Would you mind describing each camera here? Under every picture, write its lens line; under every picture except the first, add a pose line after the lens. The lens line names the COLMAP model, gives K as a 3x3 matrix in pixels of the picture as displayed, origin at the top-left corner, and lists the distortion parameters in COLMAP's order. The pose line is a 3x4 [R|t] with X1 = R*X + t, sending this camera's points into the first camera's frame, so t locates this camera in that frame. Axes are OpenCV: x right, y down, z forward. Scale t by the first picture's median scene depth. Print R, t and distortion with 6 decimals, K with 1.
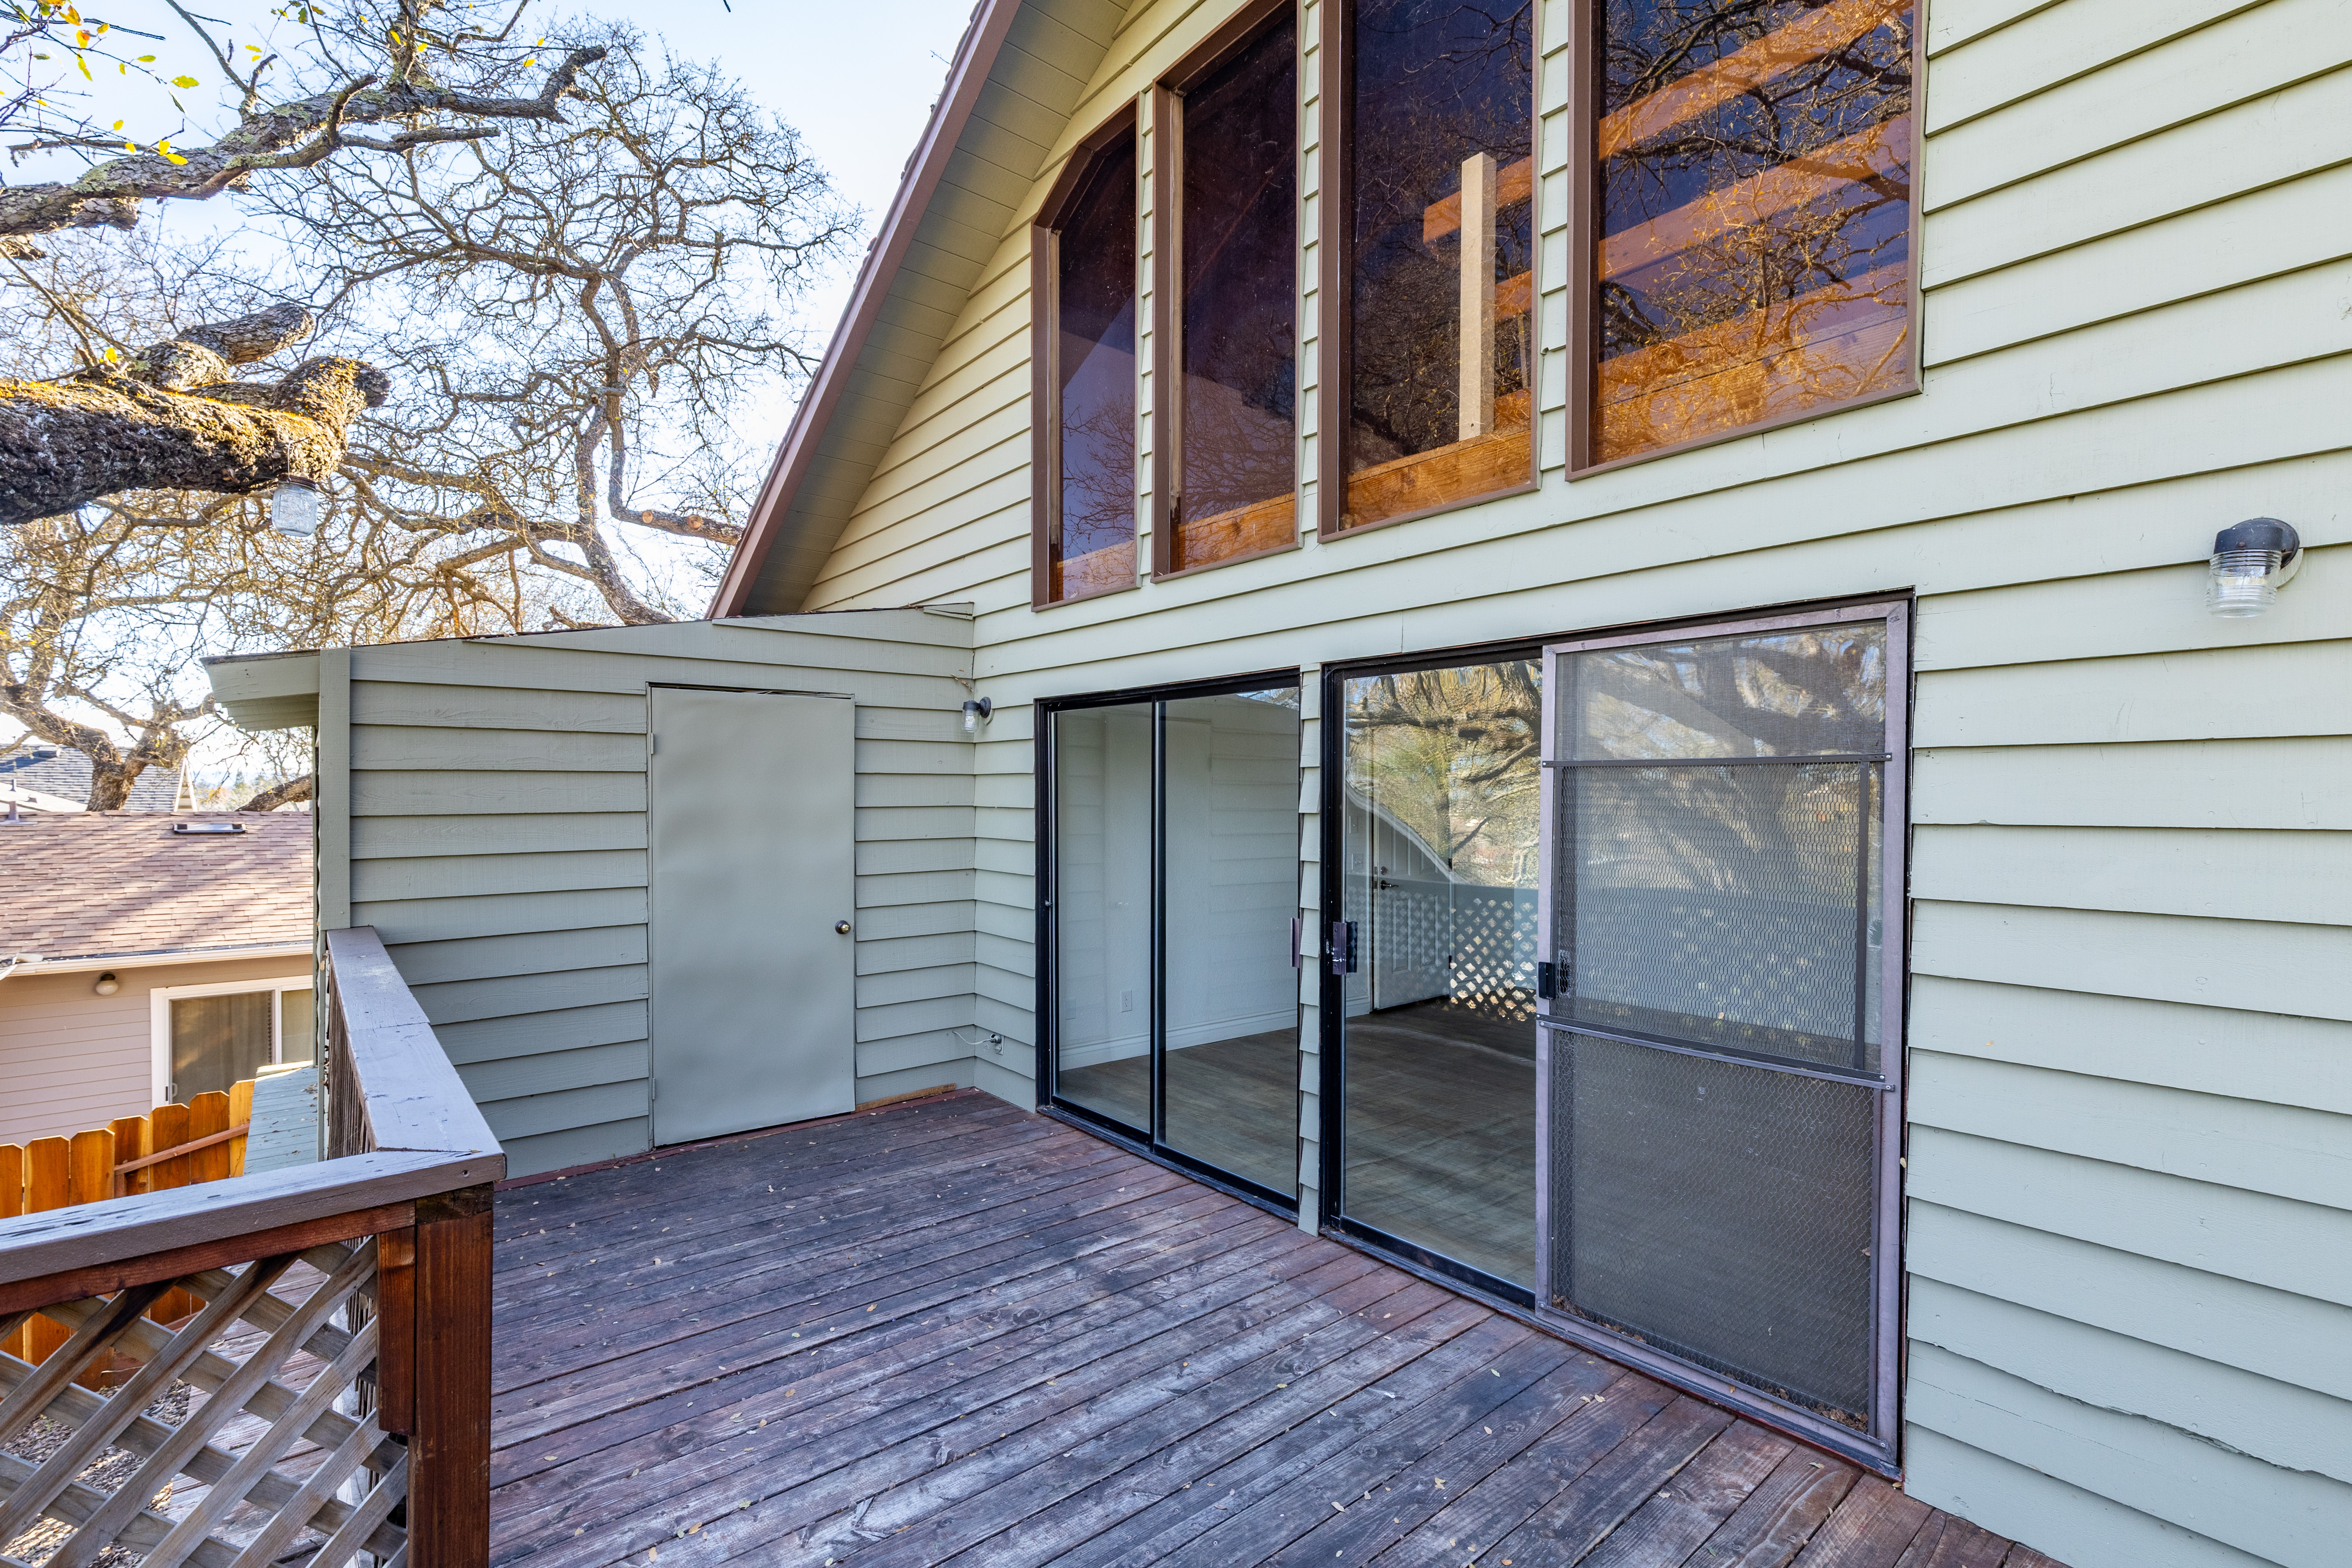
lens RADIAL K [[1060.7, 0, 1191.4], [0, 1060.7, 813.8], [0, 0, 1]] dist [0.000674, -0.002282]
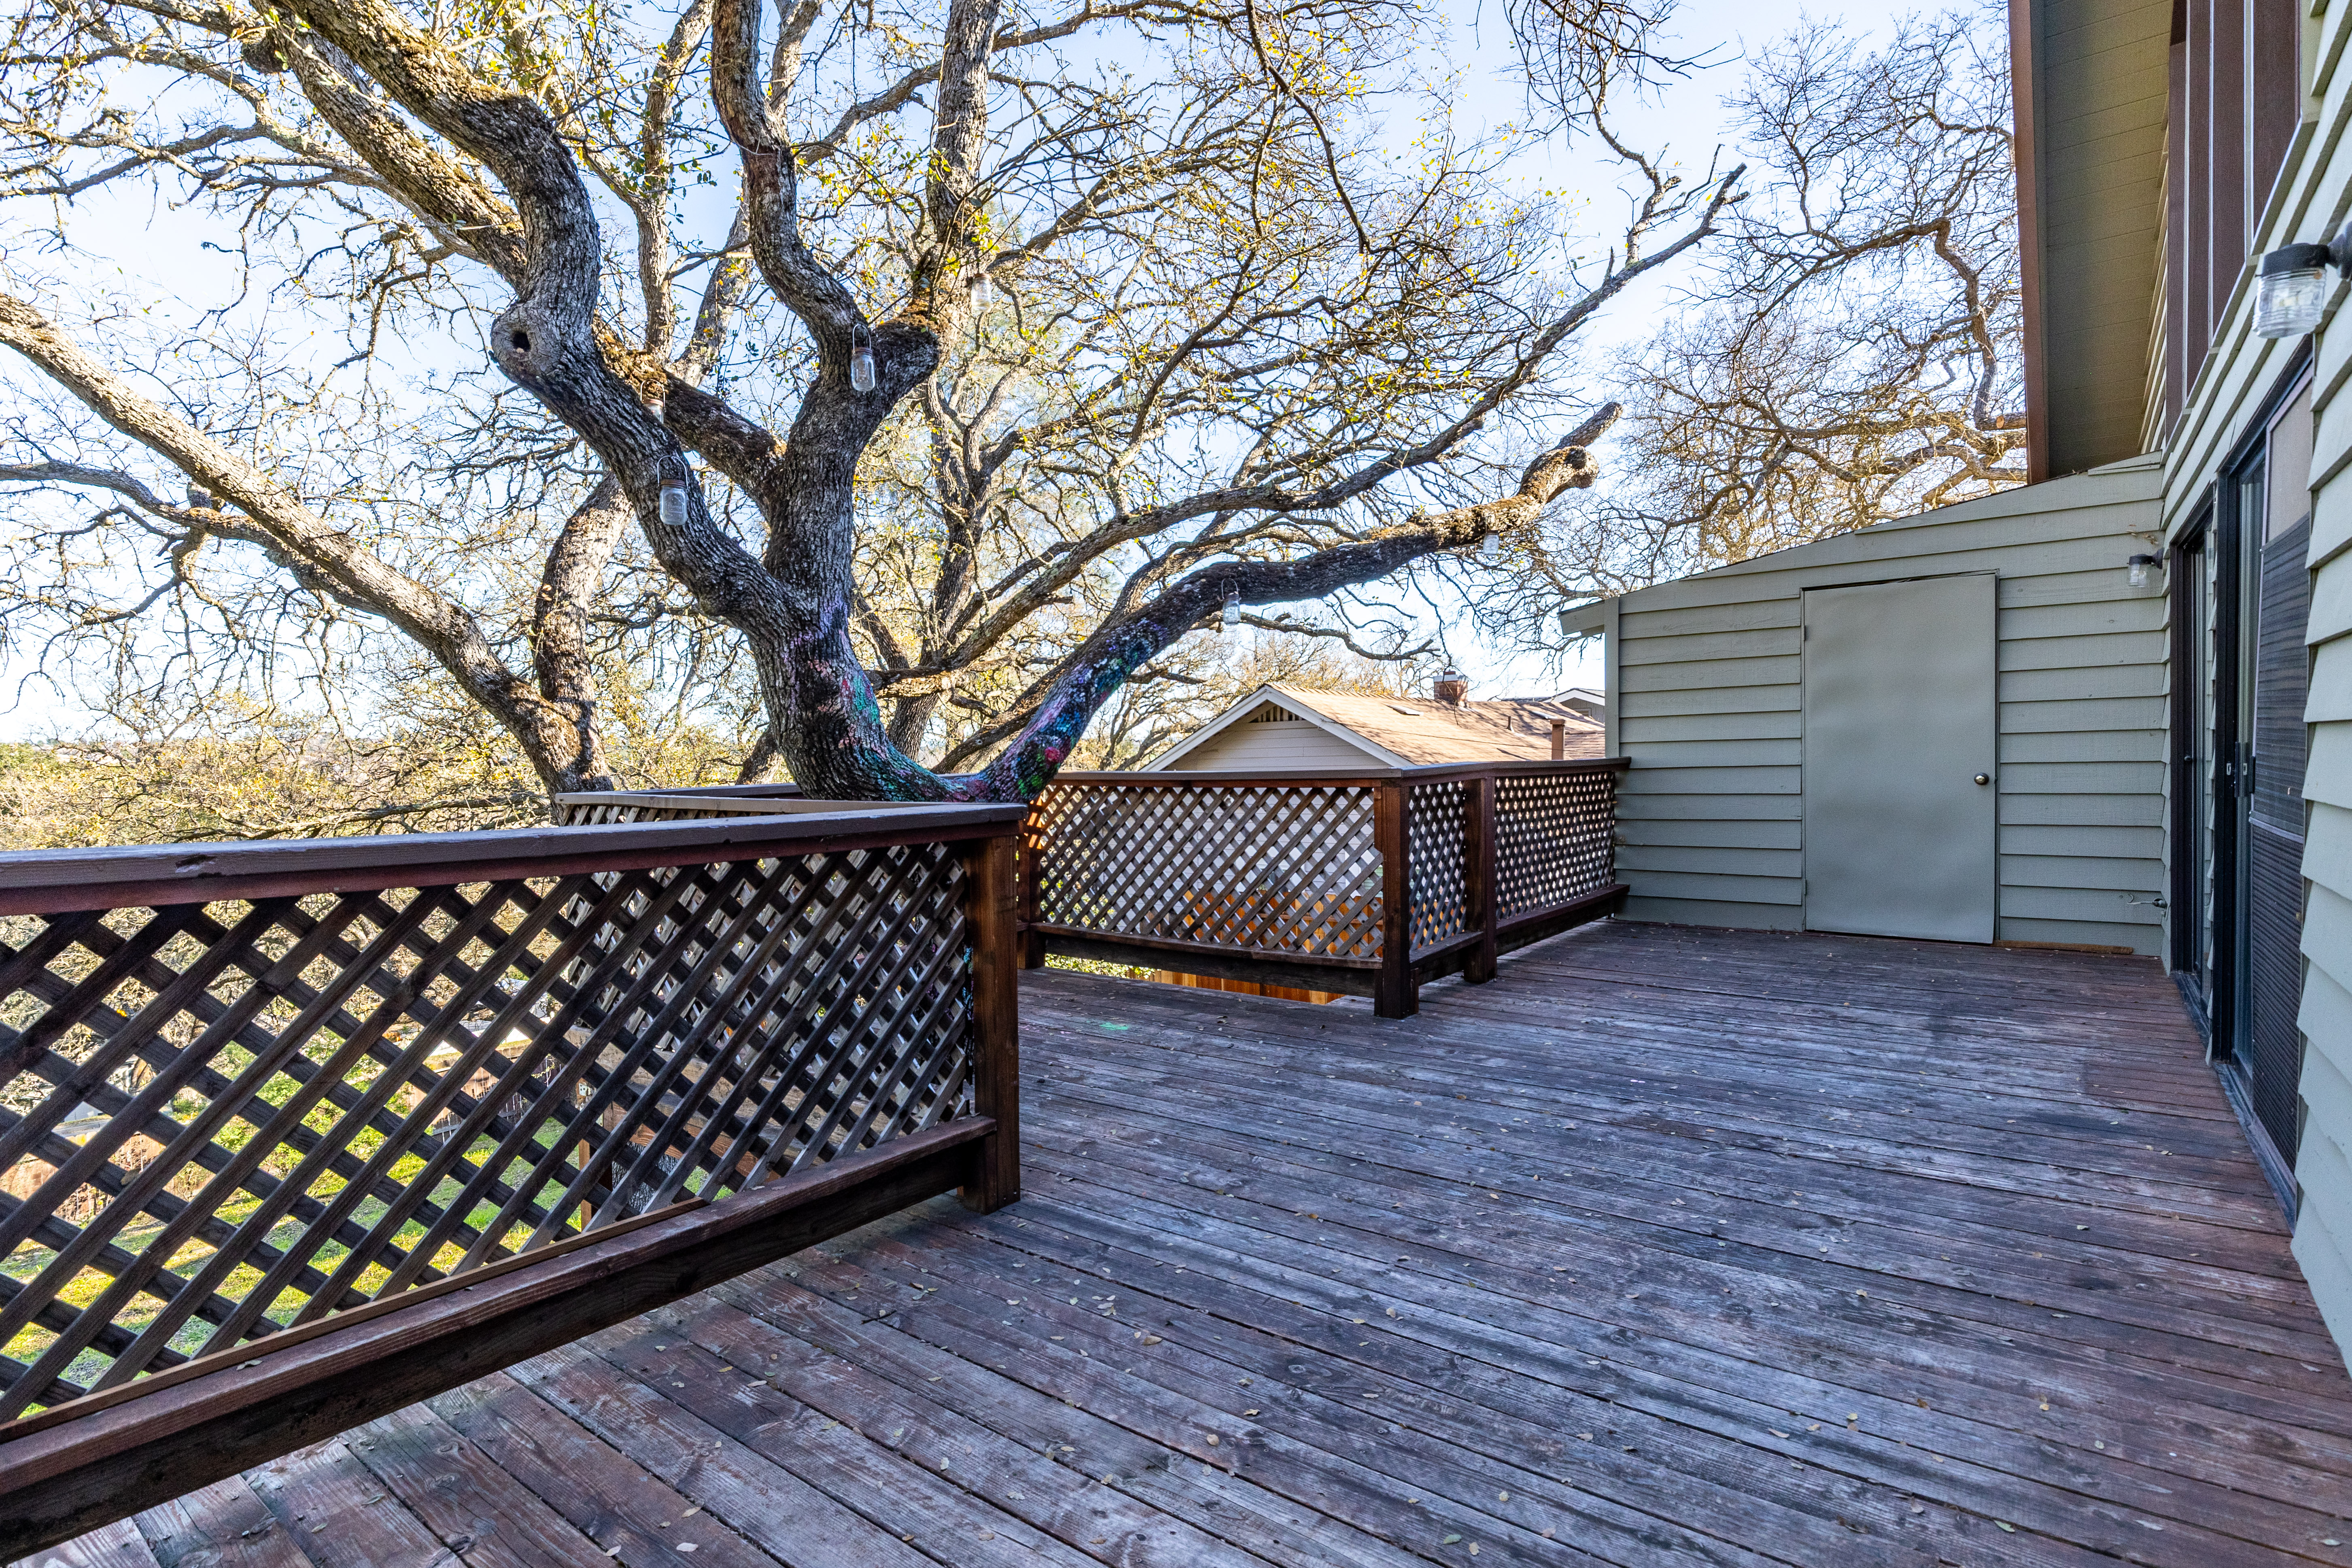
lens RADIAL K [[1136.7, 0, 1134.8], [0, 1136.7, 788.9], [0, 0, 1]] dist [0.006340, 0.001084]
pose [[0.191039, 0.026771, -0.981217, 0.767343], [0.000624, 0.999624, 0.027395, 0.093214], [0.981582, -0.005846, 0.190950, -0.127568]]
